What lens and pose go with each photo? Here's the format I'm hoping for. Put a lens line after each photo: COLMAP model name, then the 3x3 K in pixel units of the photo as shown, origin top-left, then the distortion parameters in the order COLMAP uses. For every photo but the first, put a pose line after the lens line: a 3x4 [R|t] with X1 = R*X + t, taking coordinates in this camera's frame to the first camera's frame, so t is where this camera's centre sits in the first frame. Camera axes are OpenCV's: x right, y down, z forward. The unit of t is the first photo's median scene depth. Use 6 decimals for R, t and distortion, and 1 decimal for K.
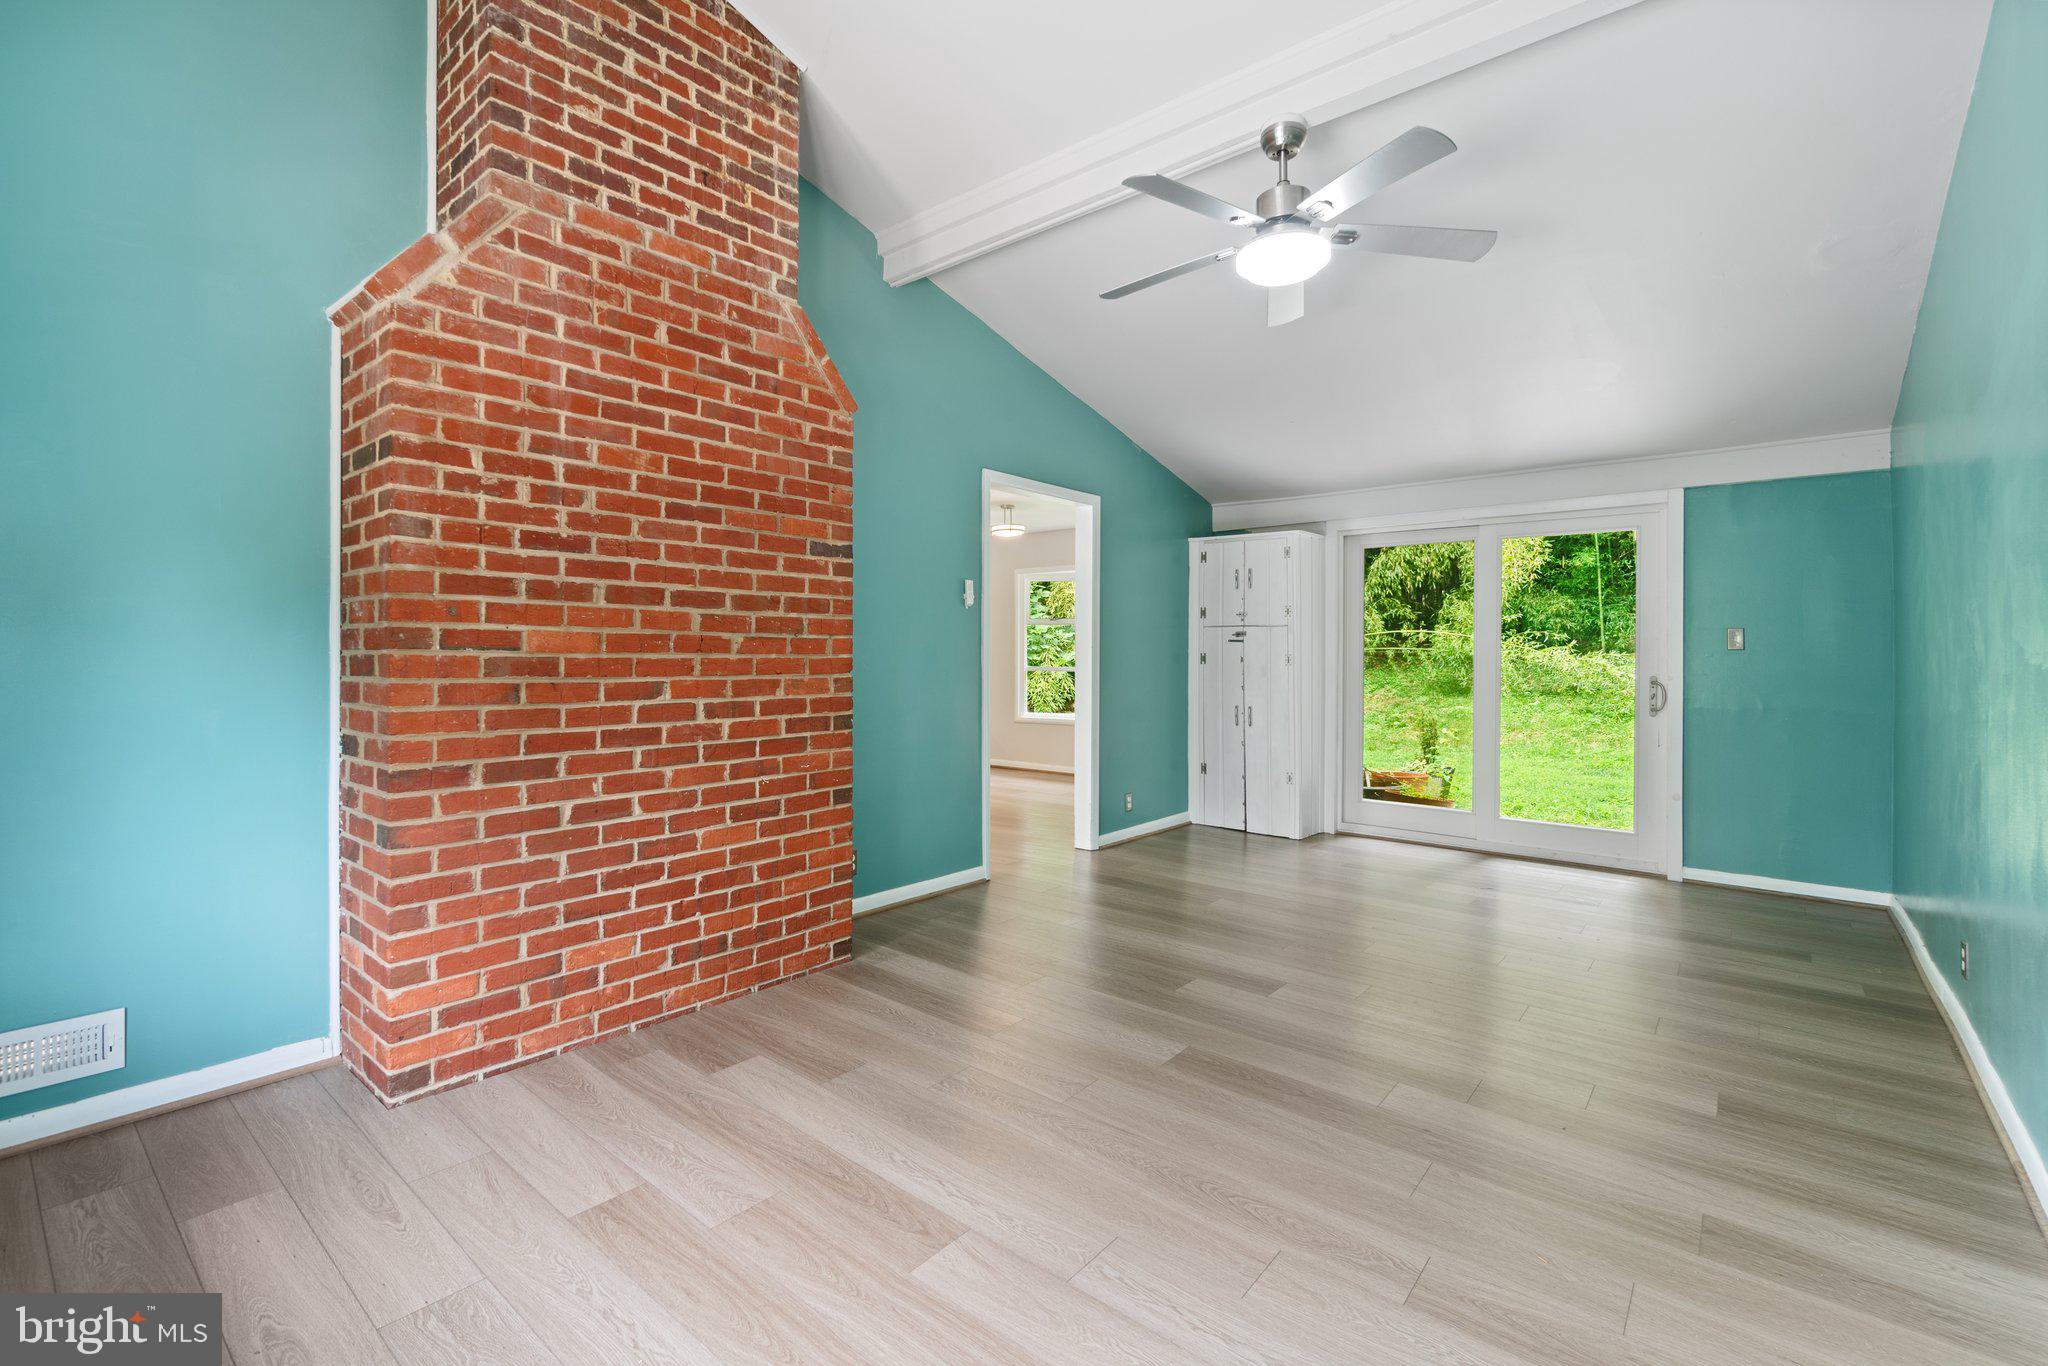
lens RADIAL K [[897.3, 0, 1006.1], [0, 897.3, 663.4], [0, 0, 1]] dist [-0.007684, -0.000584]
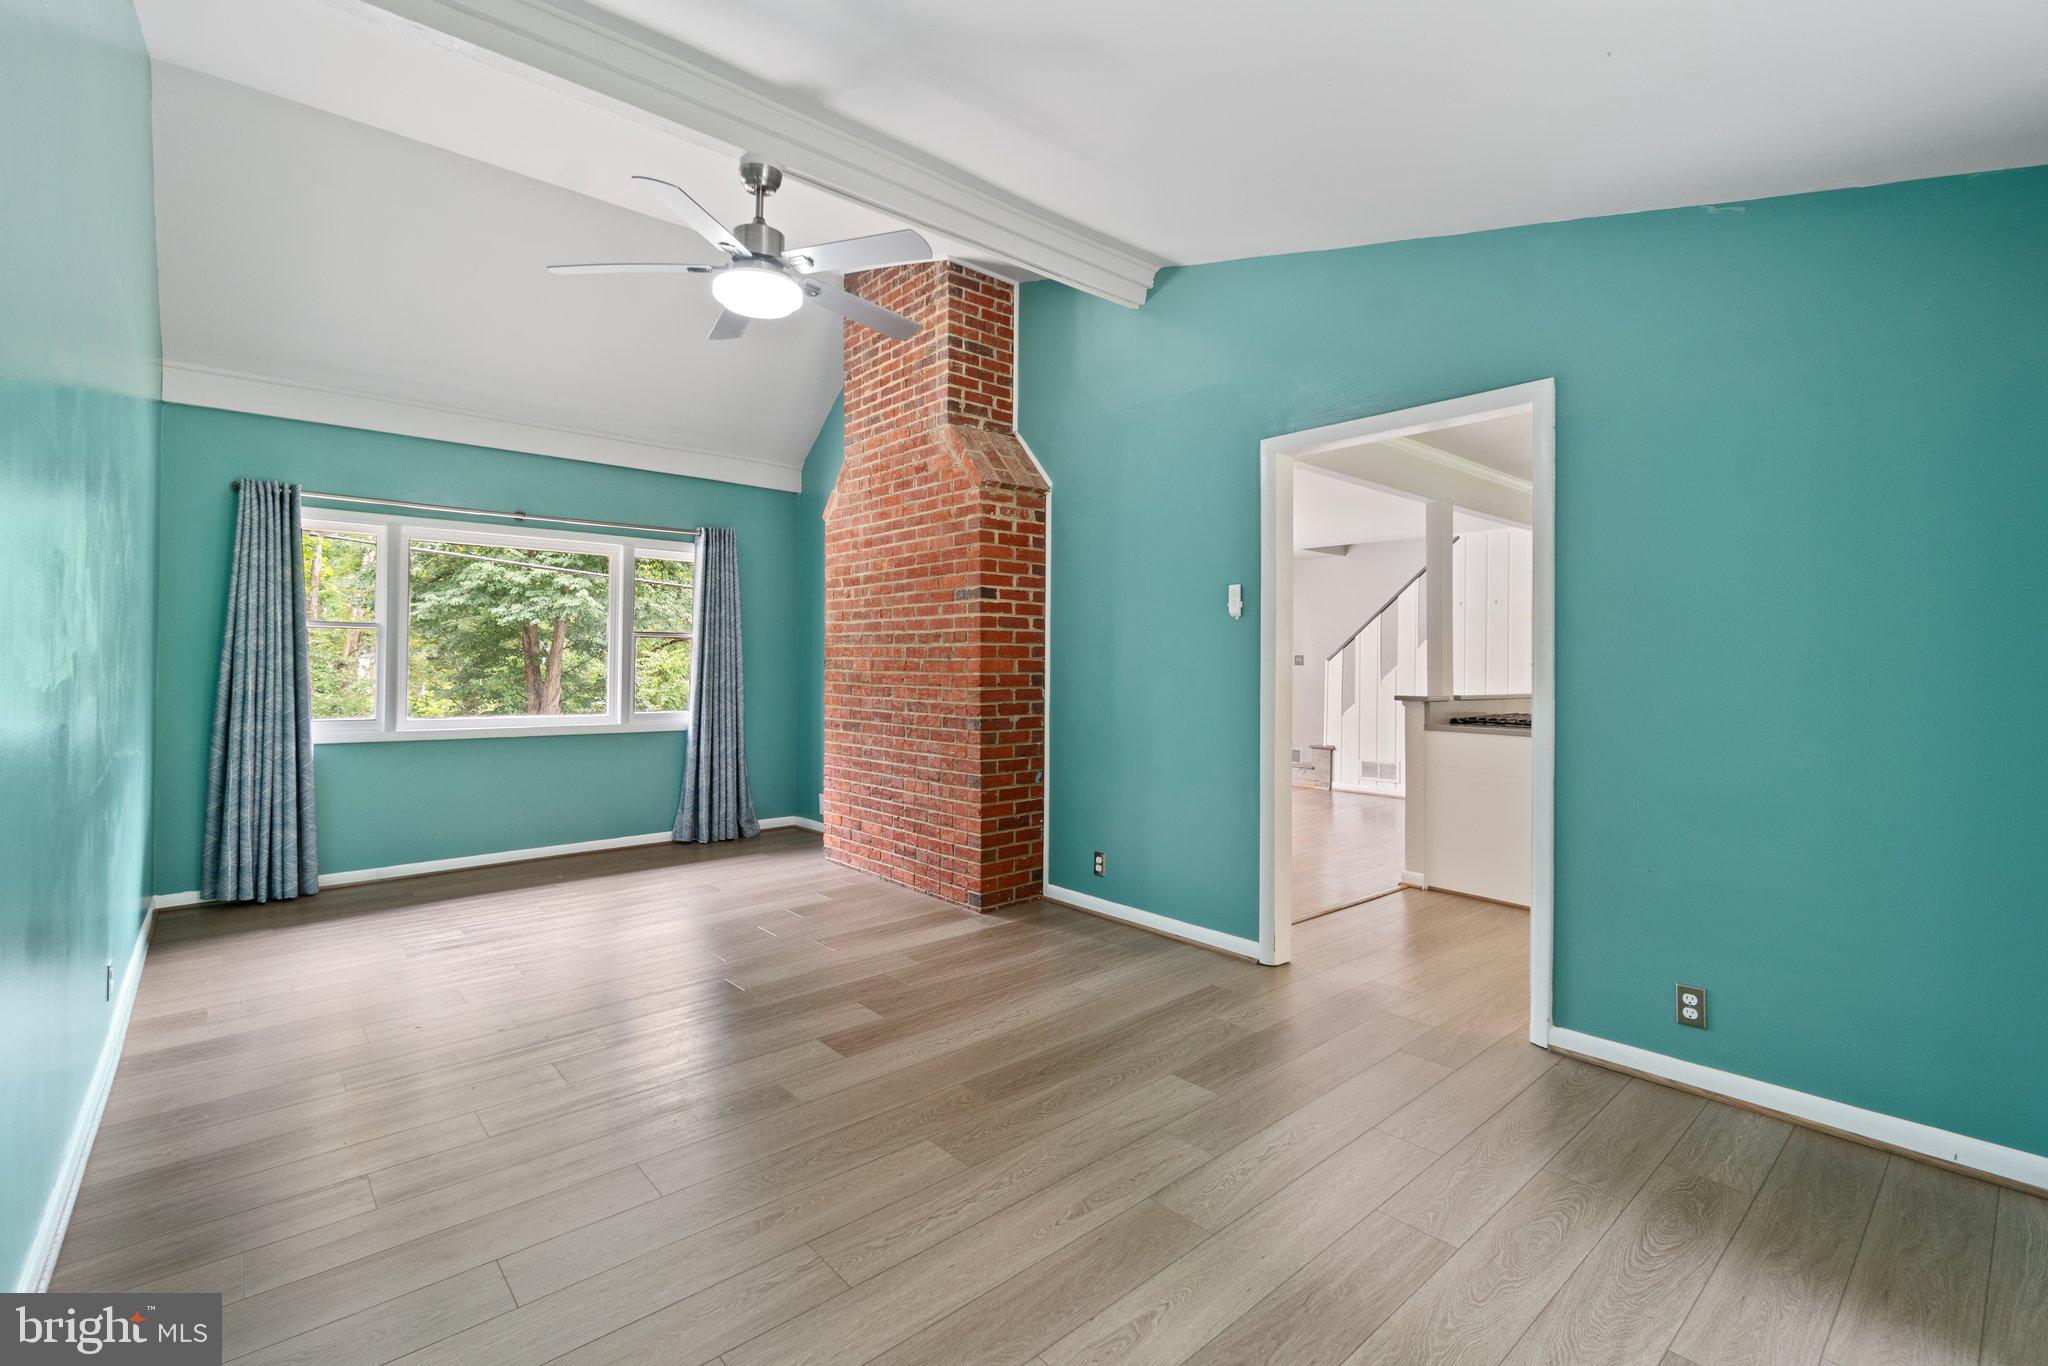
lens RADIAL K [[897.3, 0, 1017.2], [0, 897.3, 667.3], [0, 0, 1]] dist [-0.007684, -0.000584]
pose [[-0.150819, 0.003156, -0.988556, 1.208391], [-0.012506, 0.999909, 0.005100, -0.027771], [0.988482, 0.013132, -0.150766, 1.387809]]
